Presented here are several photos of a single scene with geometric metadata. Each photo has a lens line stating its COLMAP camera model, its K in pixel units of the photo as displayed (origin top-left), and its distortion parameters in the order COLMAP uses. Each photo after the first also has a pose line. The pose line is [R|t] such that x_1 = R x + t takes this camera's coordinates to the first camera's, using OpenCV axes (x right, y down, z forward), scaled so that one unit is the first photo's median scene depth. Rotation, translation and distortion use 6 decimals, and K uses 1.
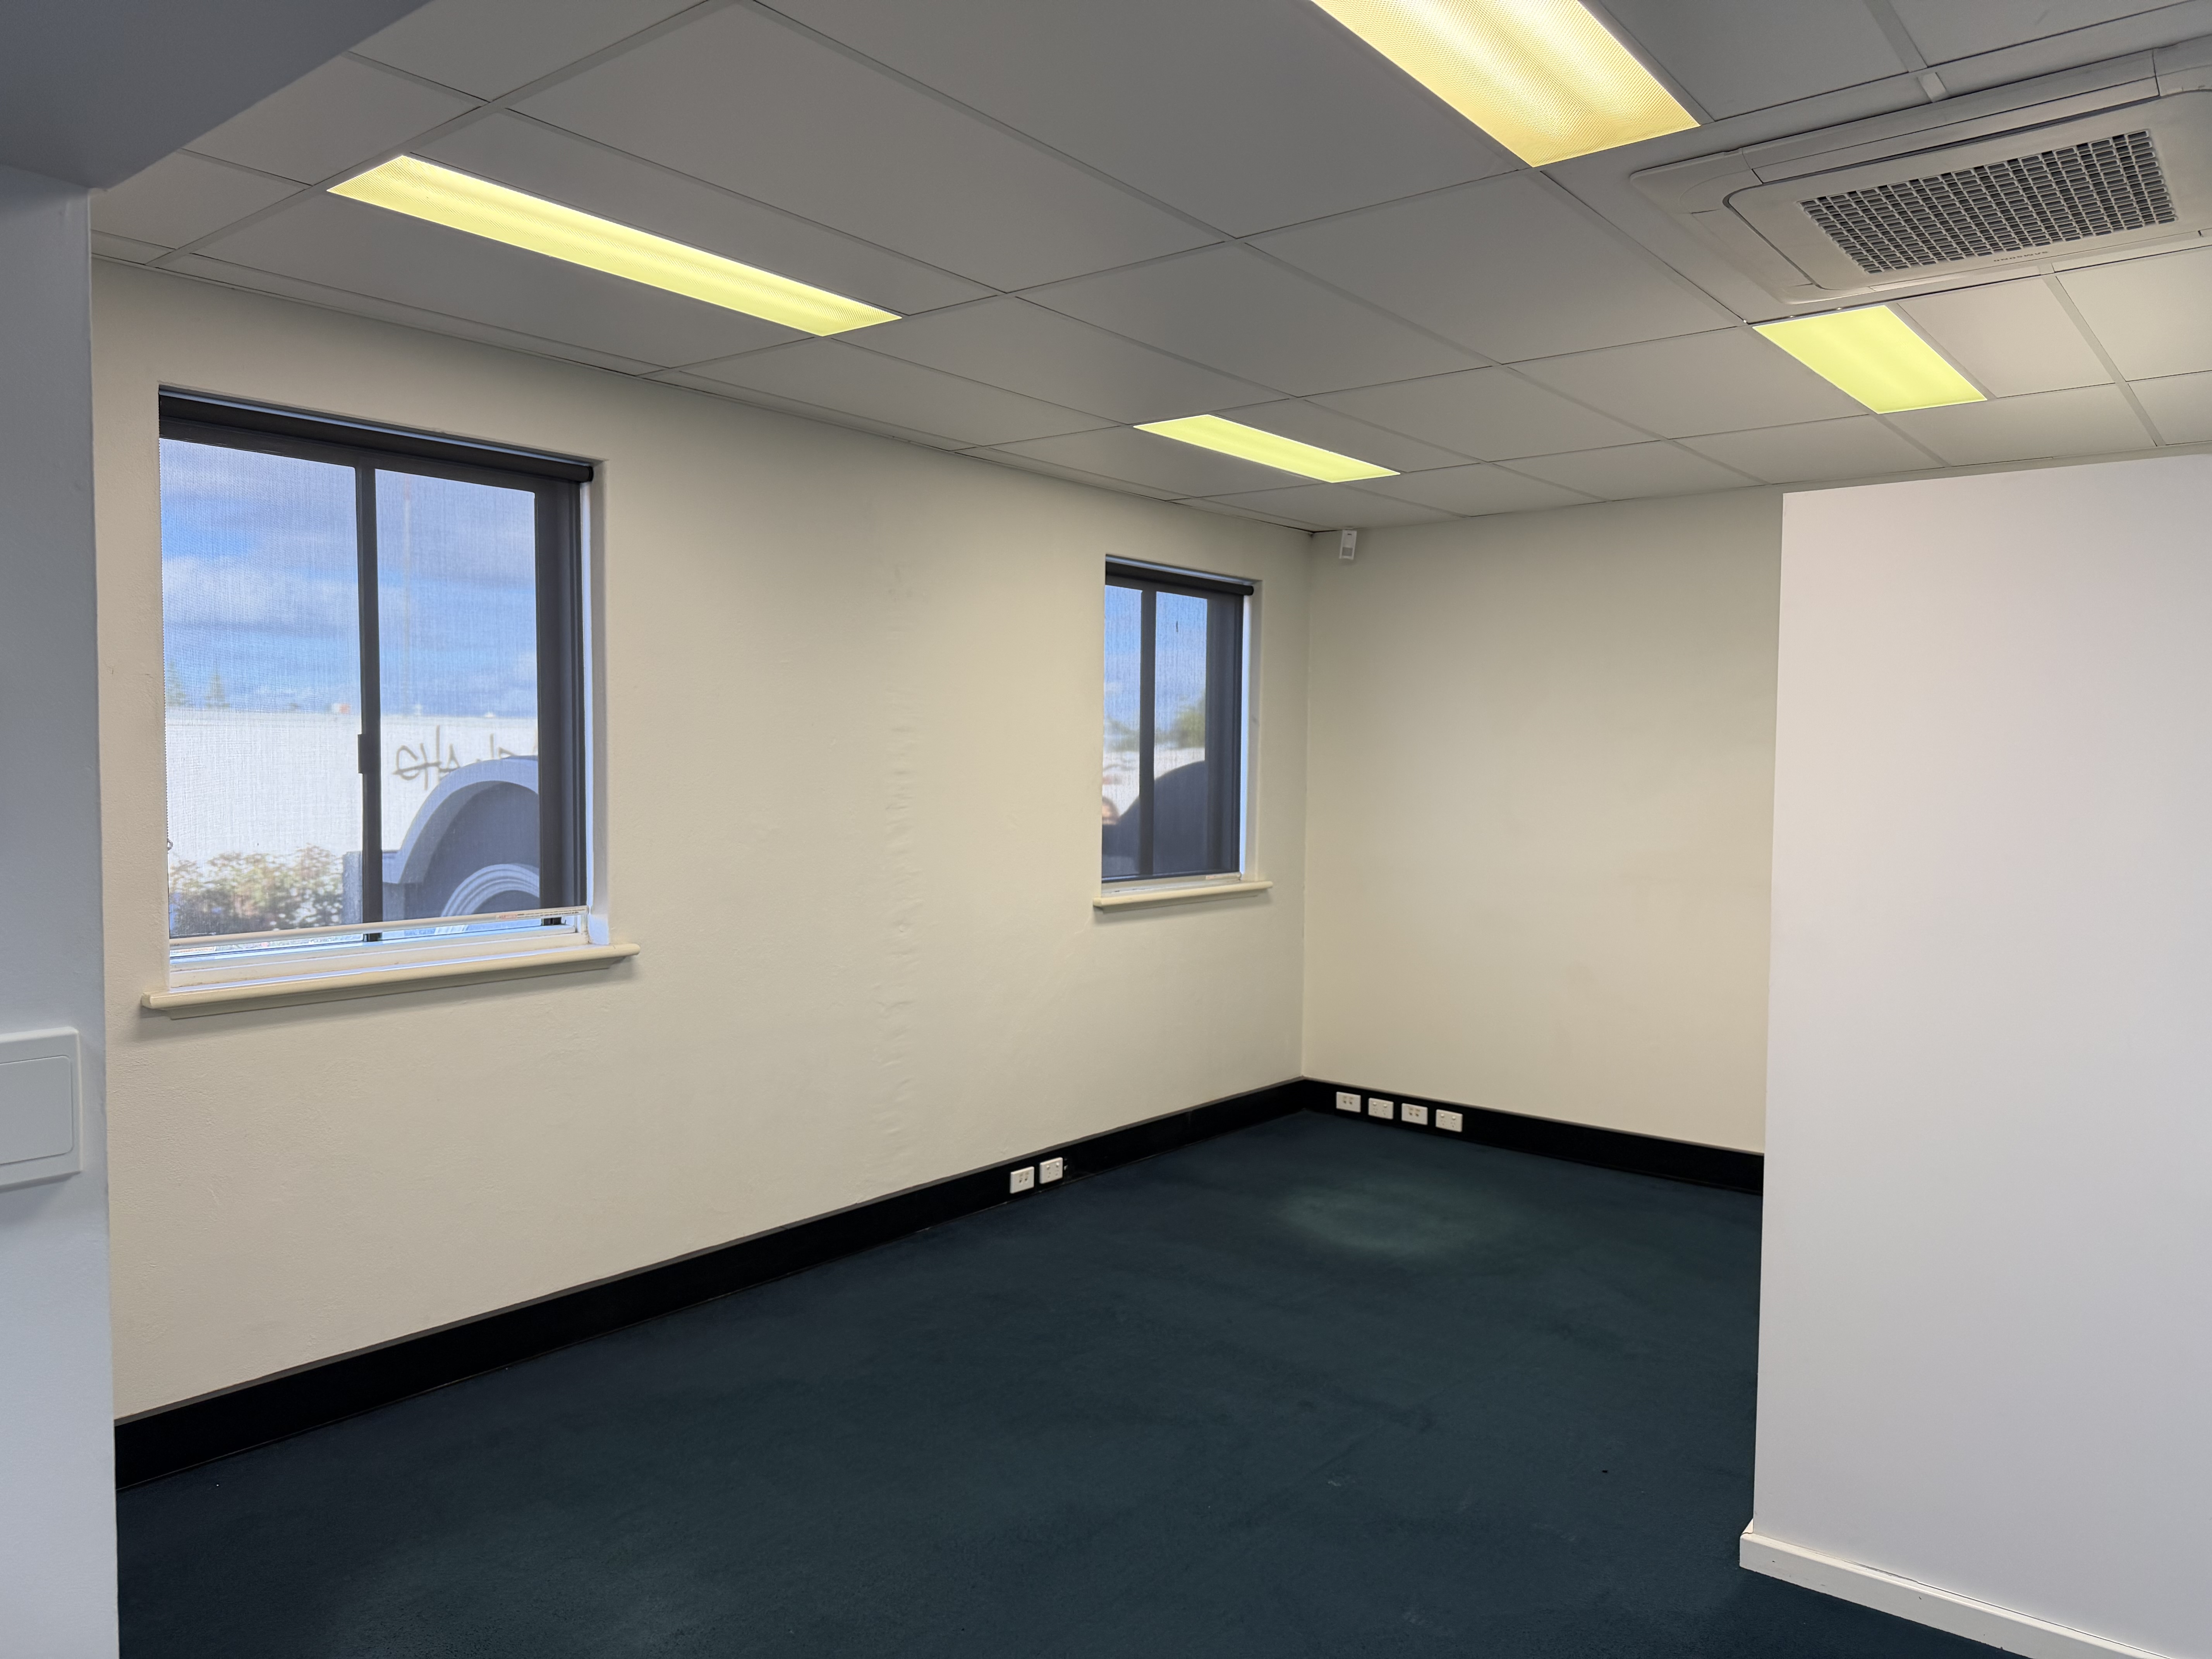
lens RADIAL K [[1552.5, 0, 1107.5], [0, 1552.5, 826.2], [0, 0, 1]] dist [0.018826, -0.013991]
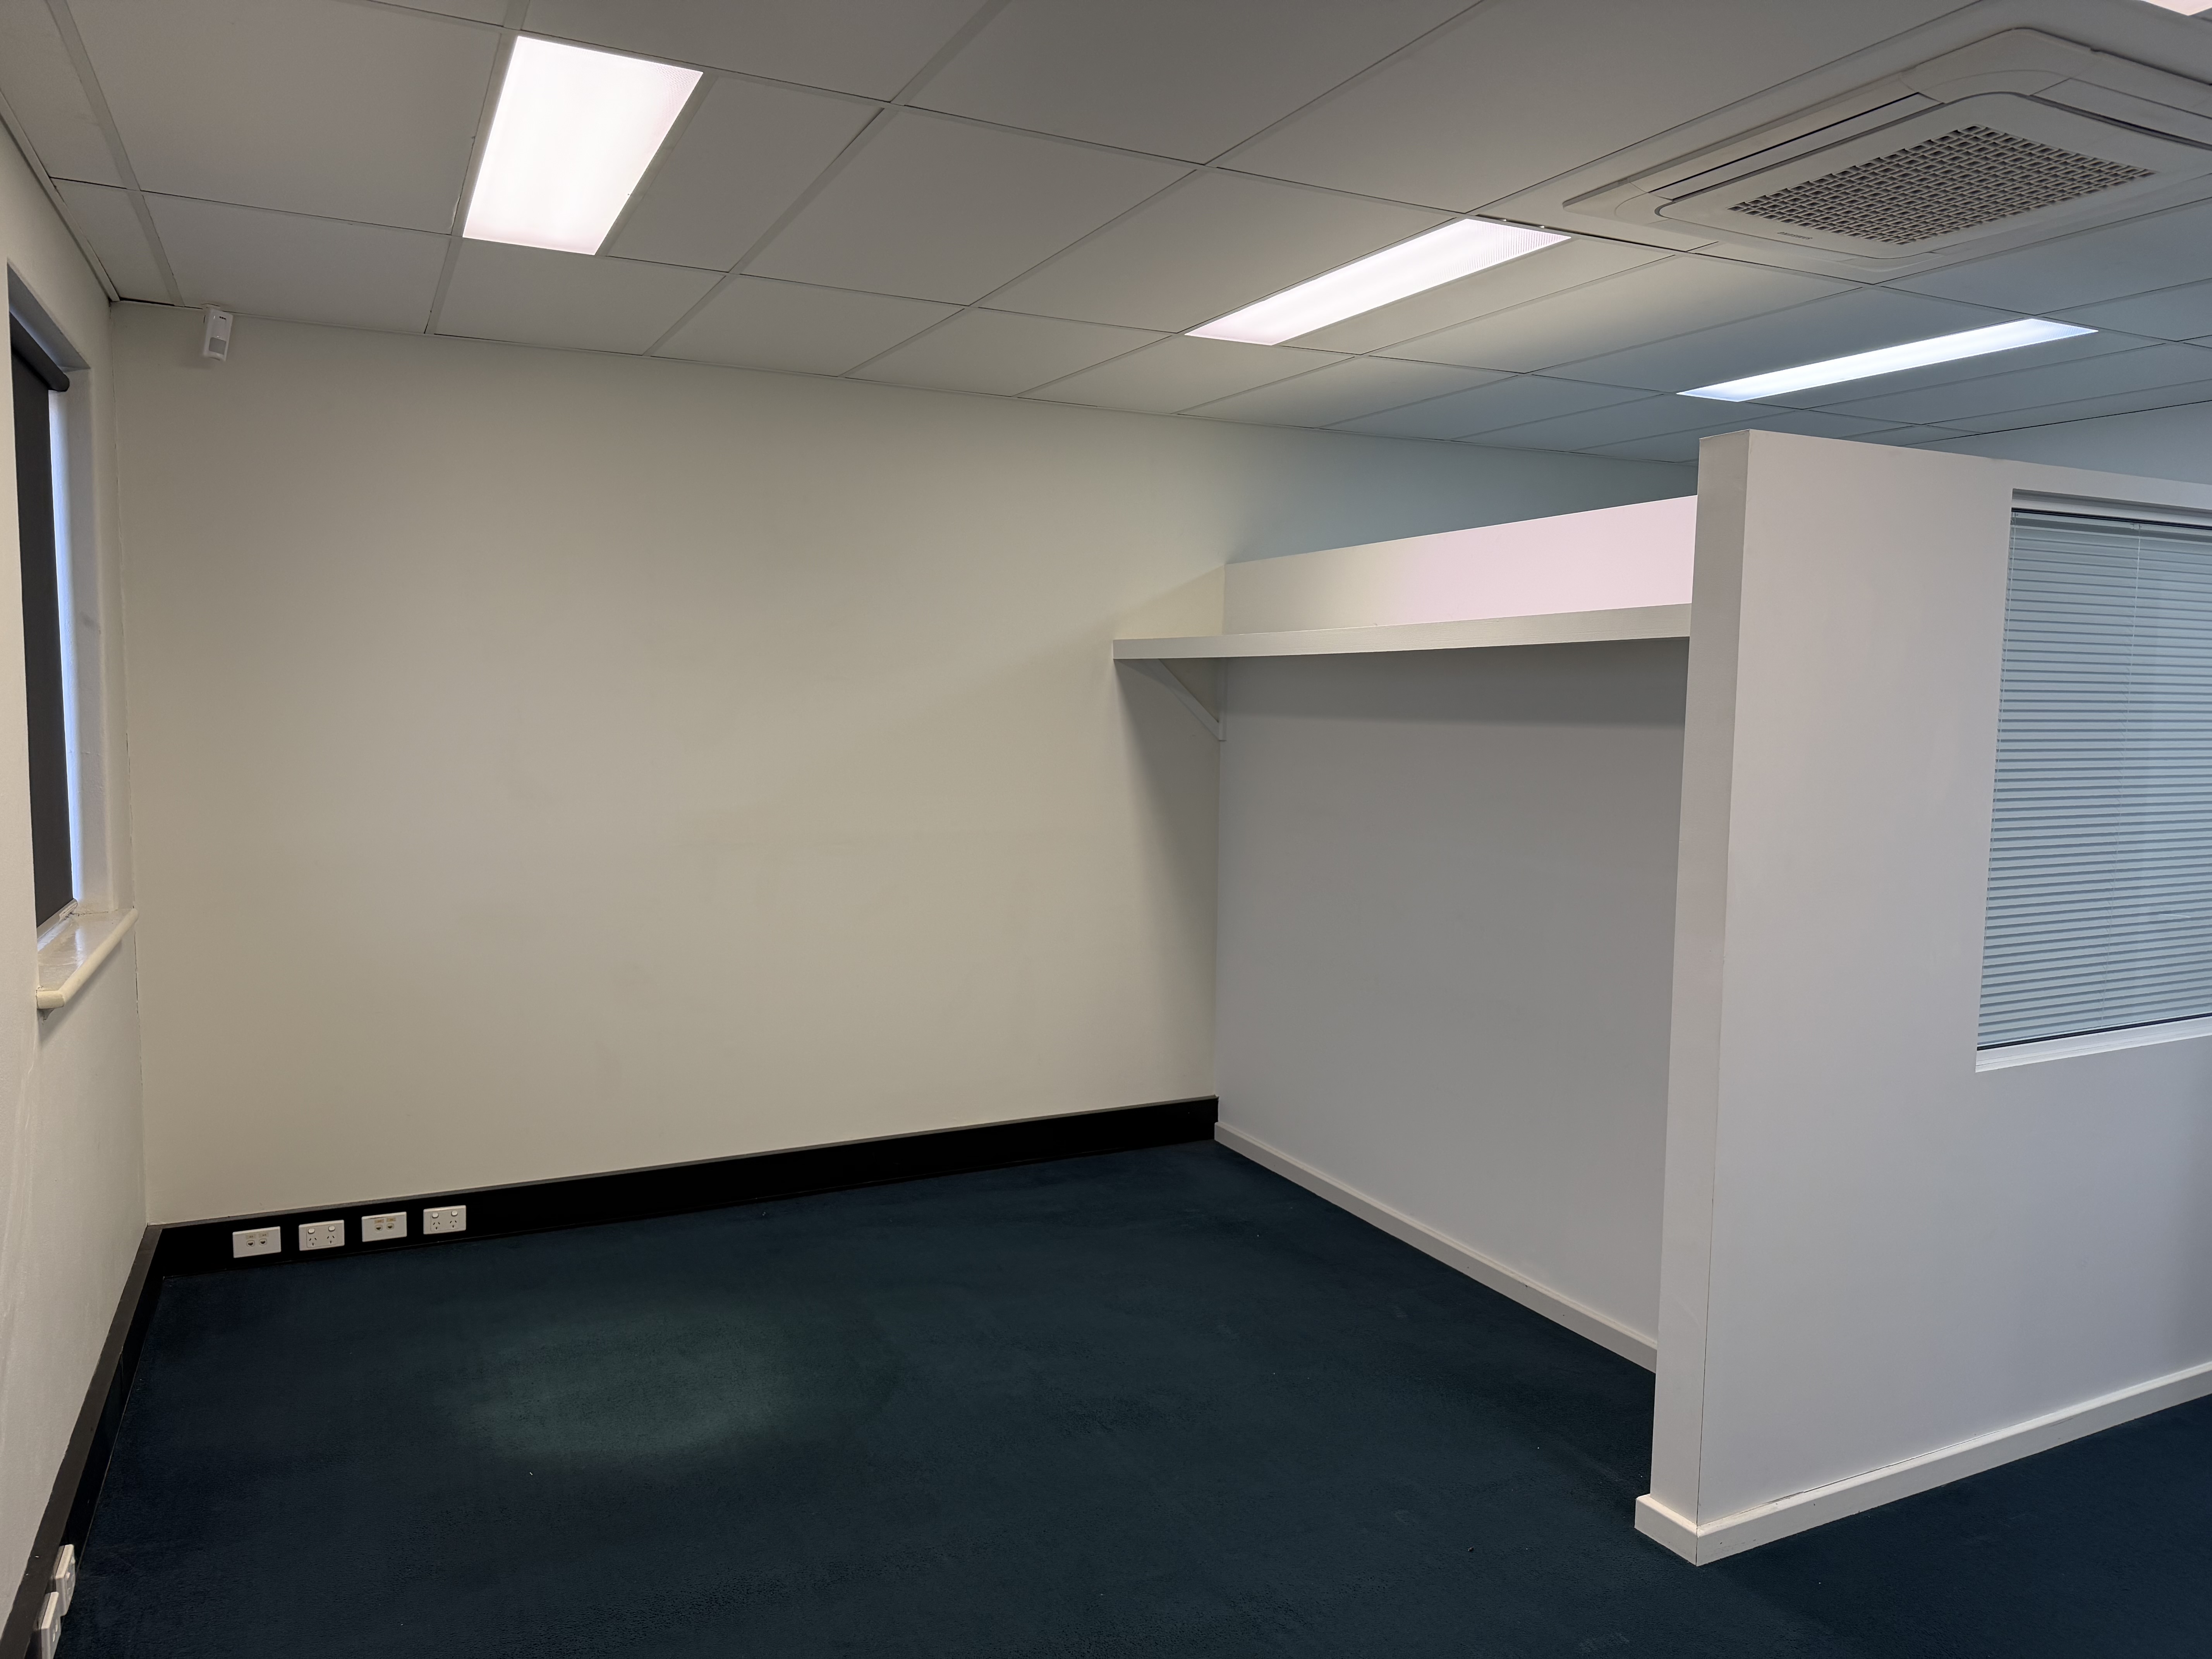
lens RADIAL K [[1552.5, 0, 1111.9], [0, 1552.5, 827.0], [0, 0, 1]] dist [0.018826, -0.013991]
pose [[0.413173, -0.073588, 0.907675, -0.271252], [0.027993, 0.997285, 0.068110, -0.023122], [-0.910222, -0.002733, 0.414111, 0.444903]]
